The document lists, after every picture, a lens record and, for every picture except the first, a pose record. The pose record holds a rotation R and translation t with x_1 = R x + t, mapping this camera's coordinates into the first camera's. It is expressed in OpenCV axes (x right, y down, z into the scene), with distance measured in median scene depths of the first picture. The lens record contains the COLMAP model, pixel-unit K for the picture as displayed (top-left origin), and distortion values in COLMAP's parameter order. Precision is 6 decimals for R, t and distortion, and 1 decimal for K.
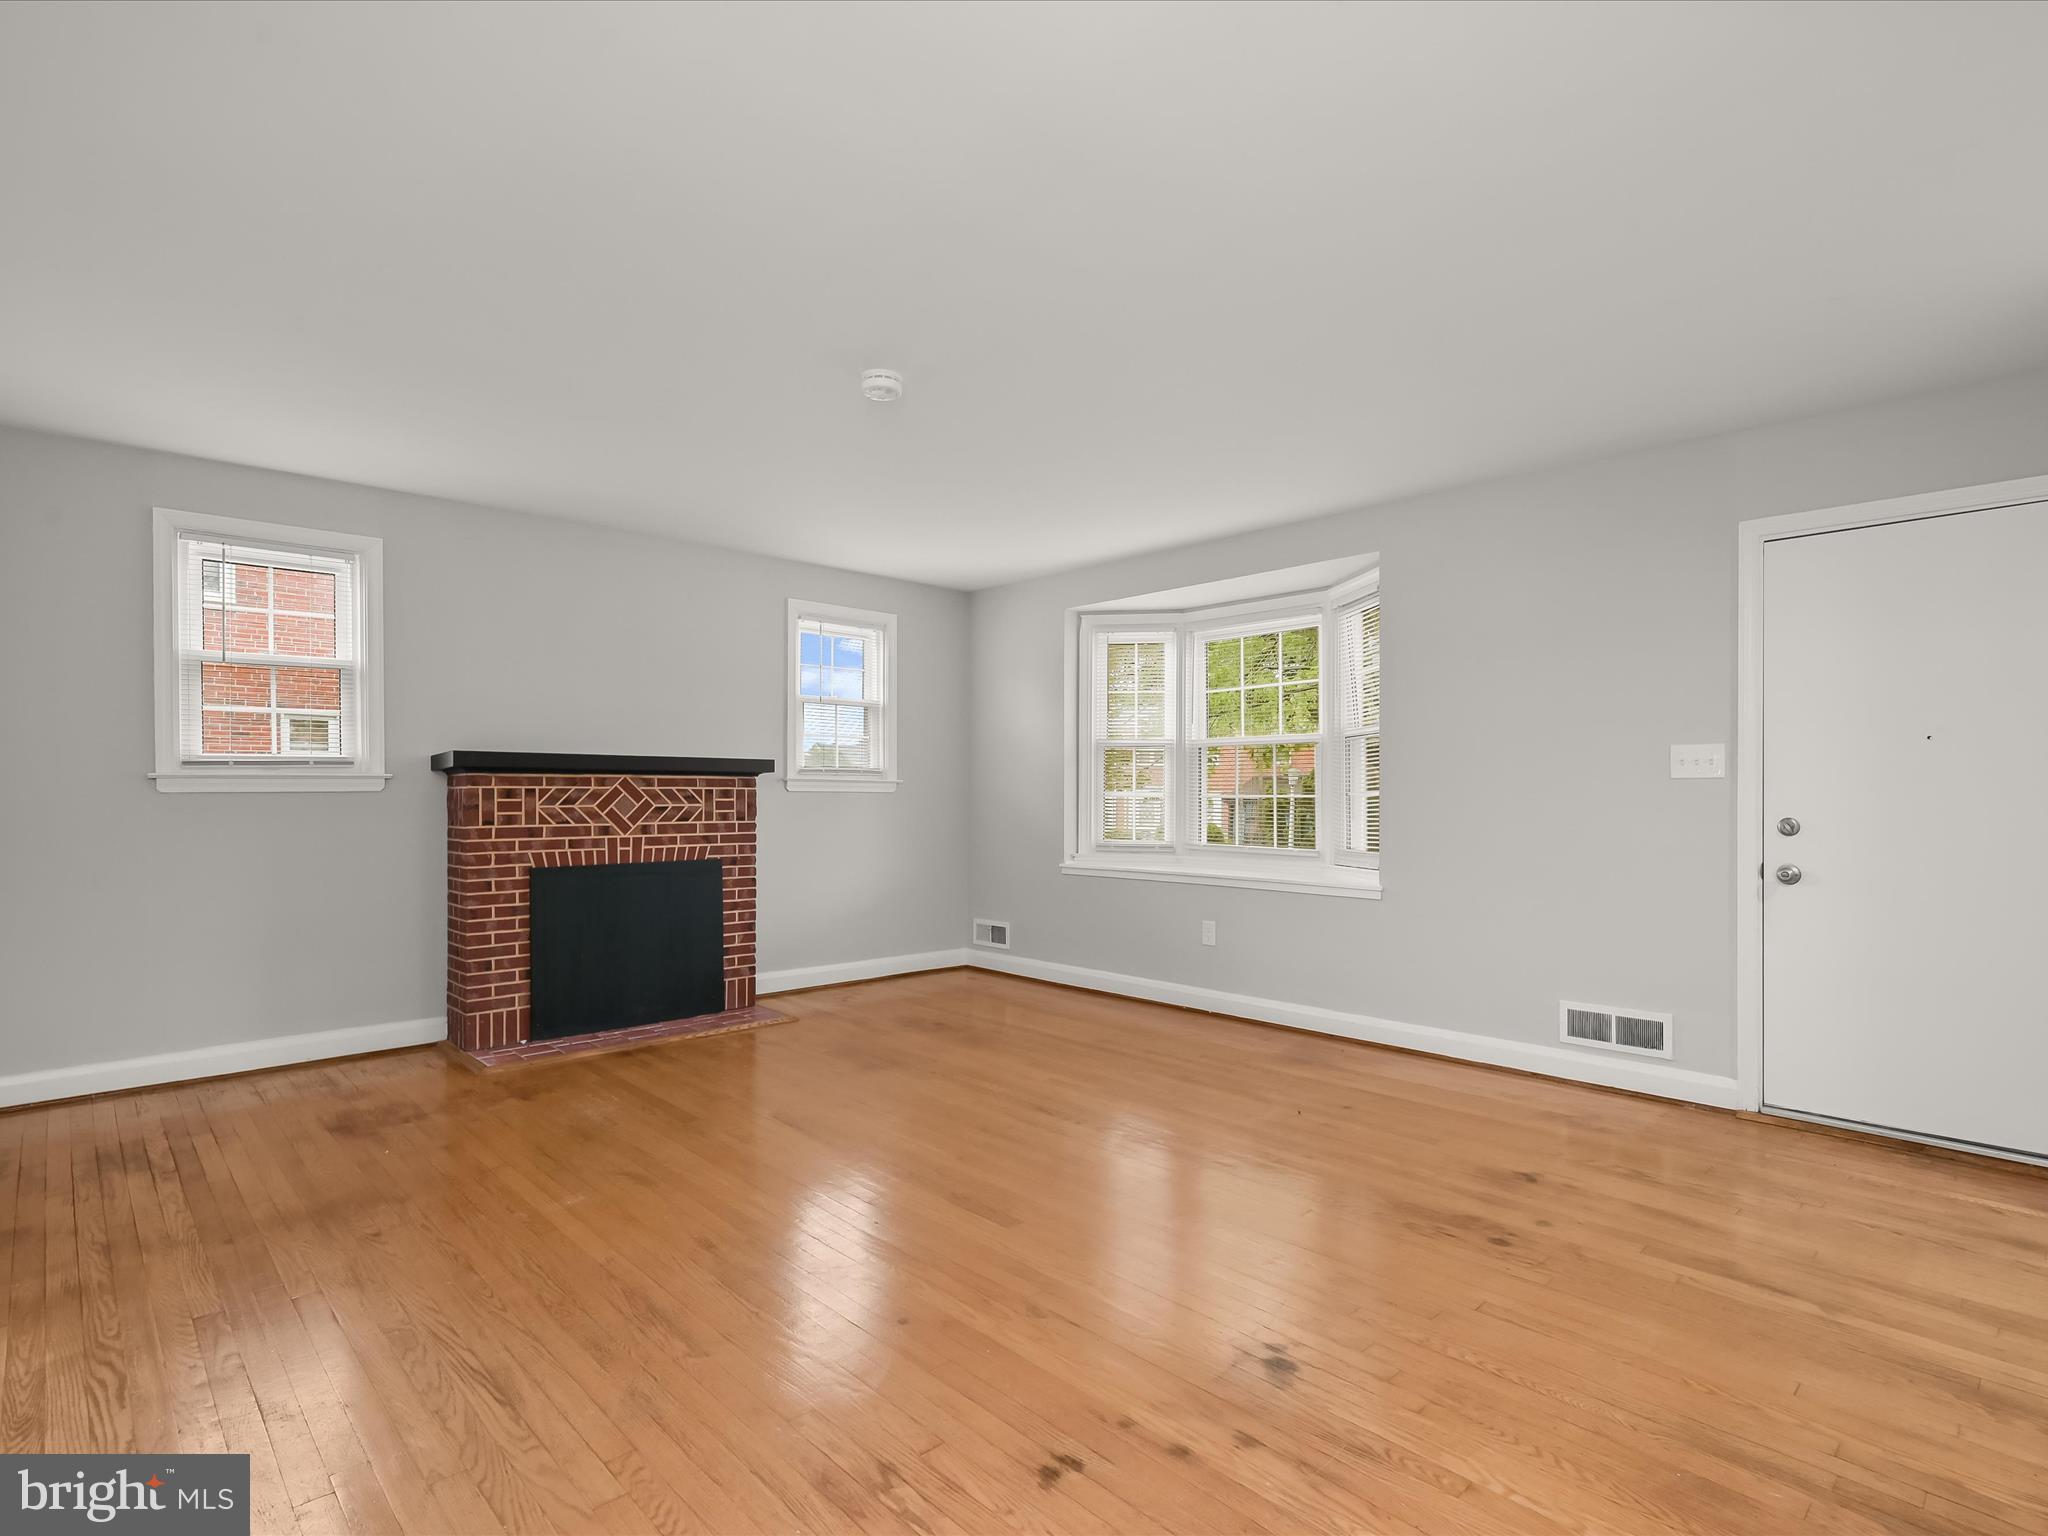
lens RADIAL K [[1044.8, 0, 1043.1], [0, 1044.8, 786.1], [0, 0, 1]] dist [-0.001215, 0.002565]
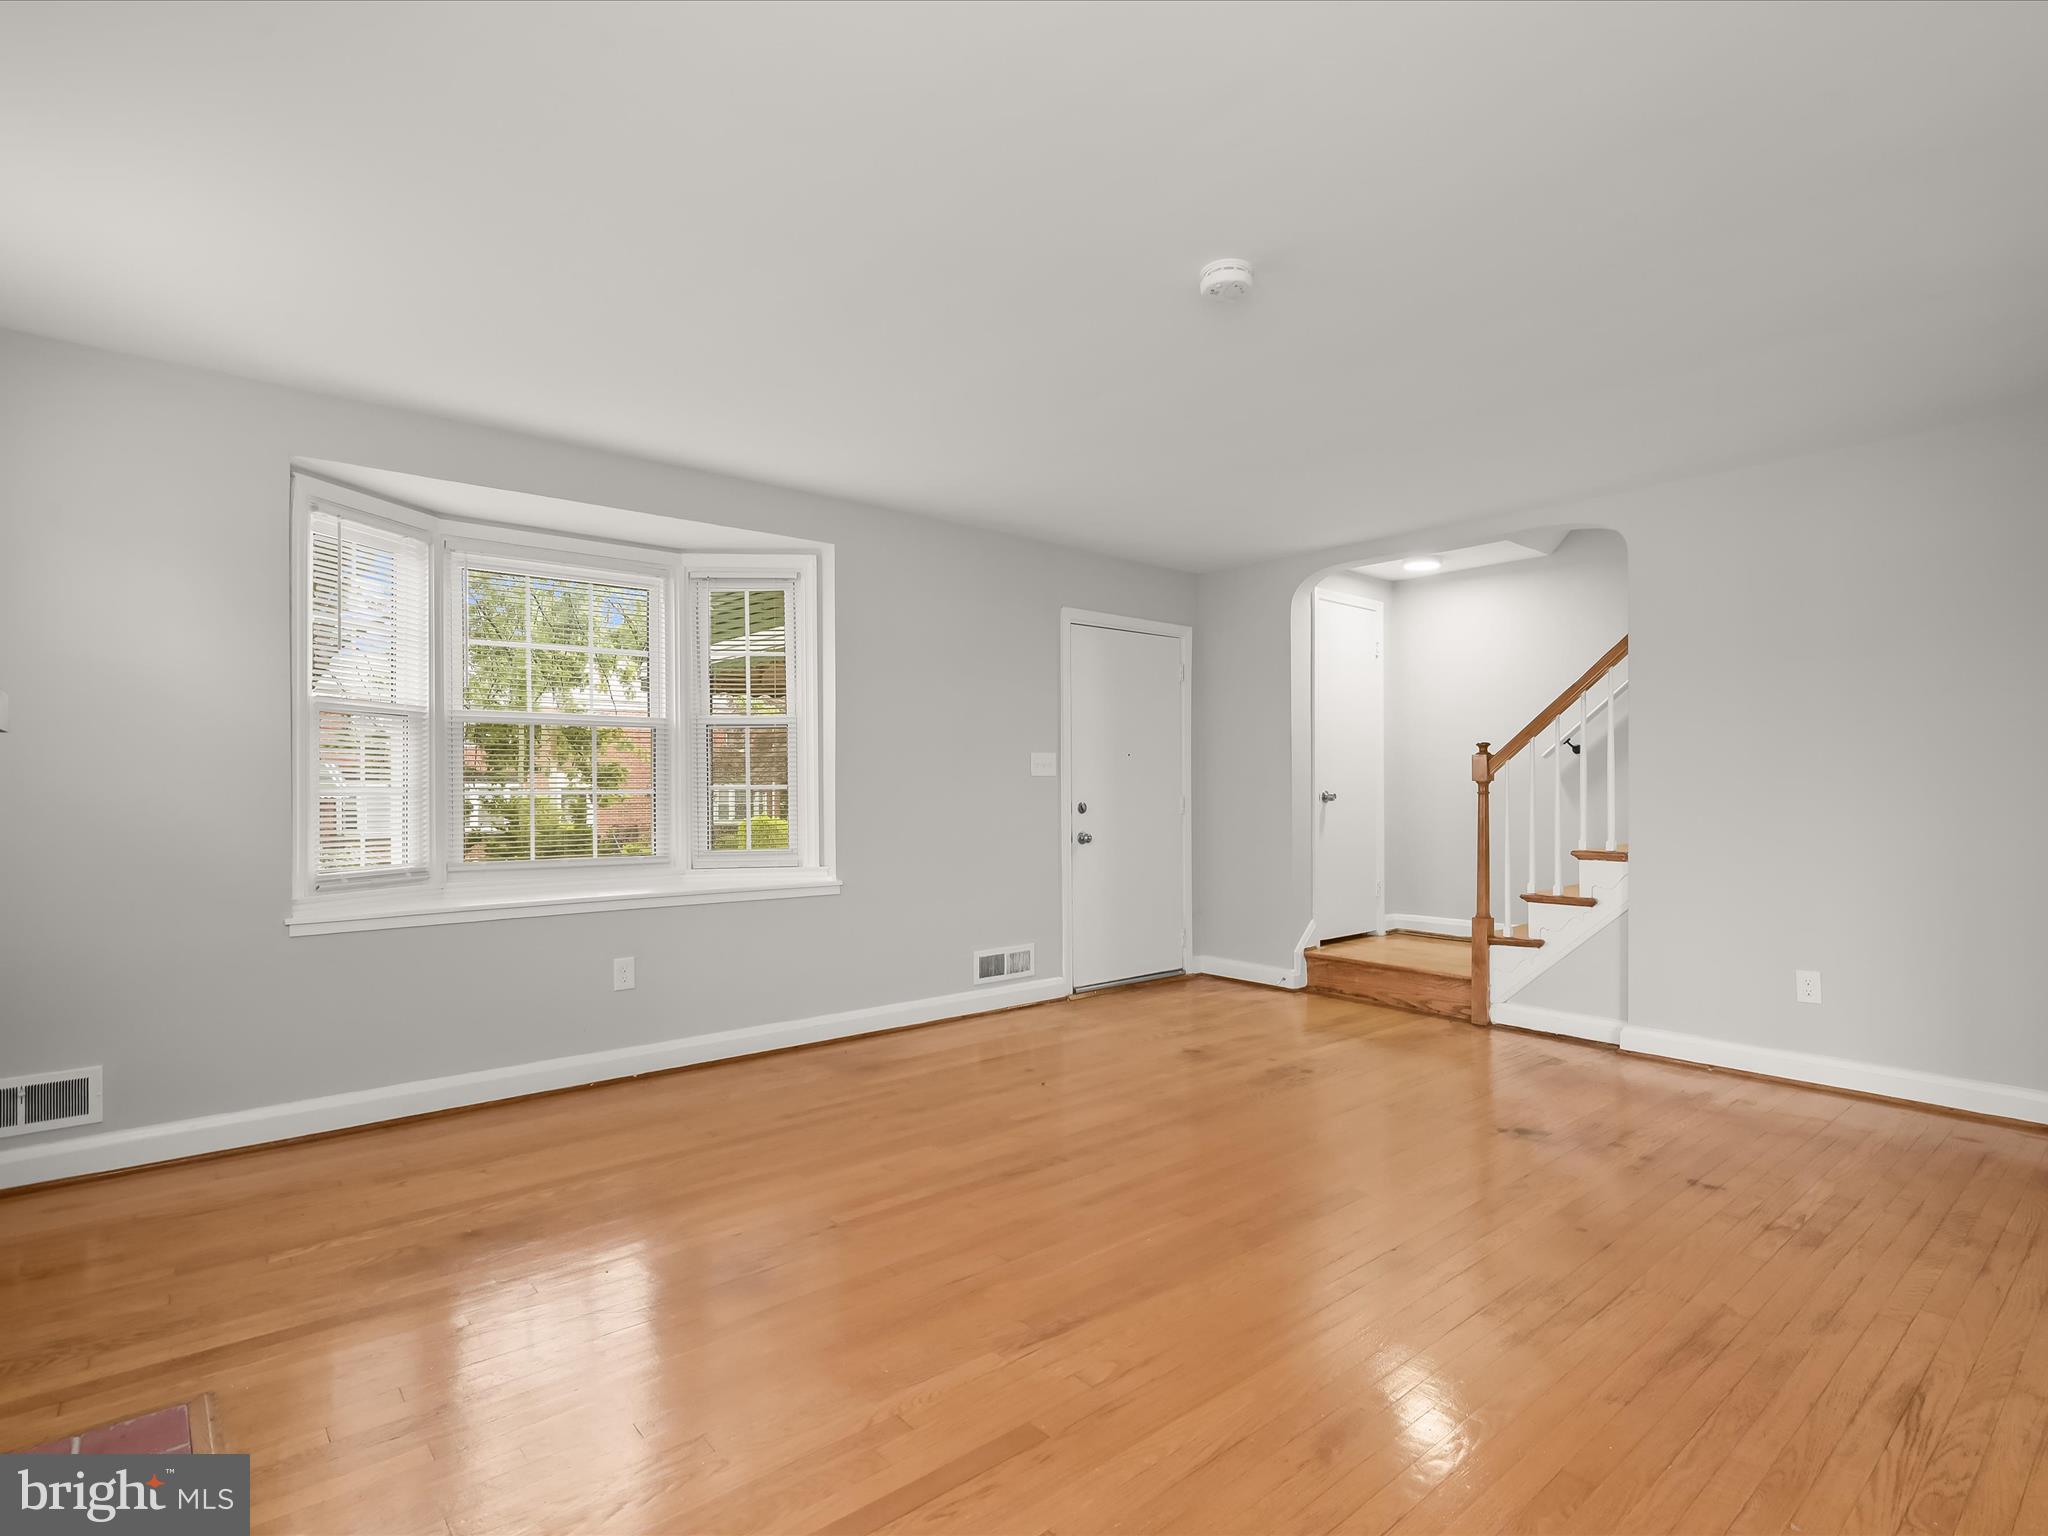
lens RADIAL K [[1044.8, 0, 1025.3], [0, 1044.8, 775.5], [0, 0, 1]] dist [-0.001215, 0.002565]
pose [[0.052590, 0.004556, 0.998606, -0.692299], [-0.007202, 0.999965, -0.004183, -0.001949], [-0.998590, -0.006972, 0.052621, 0.796203]]
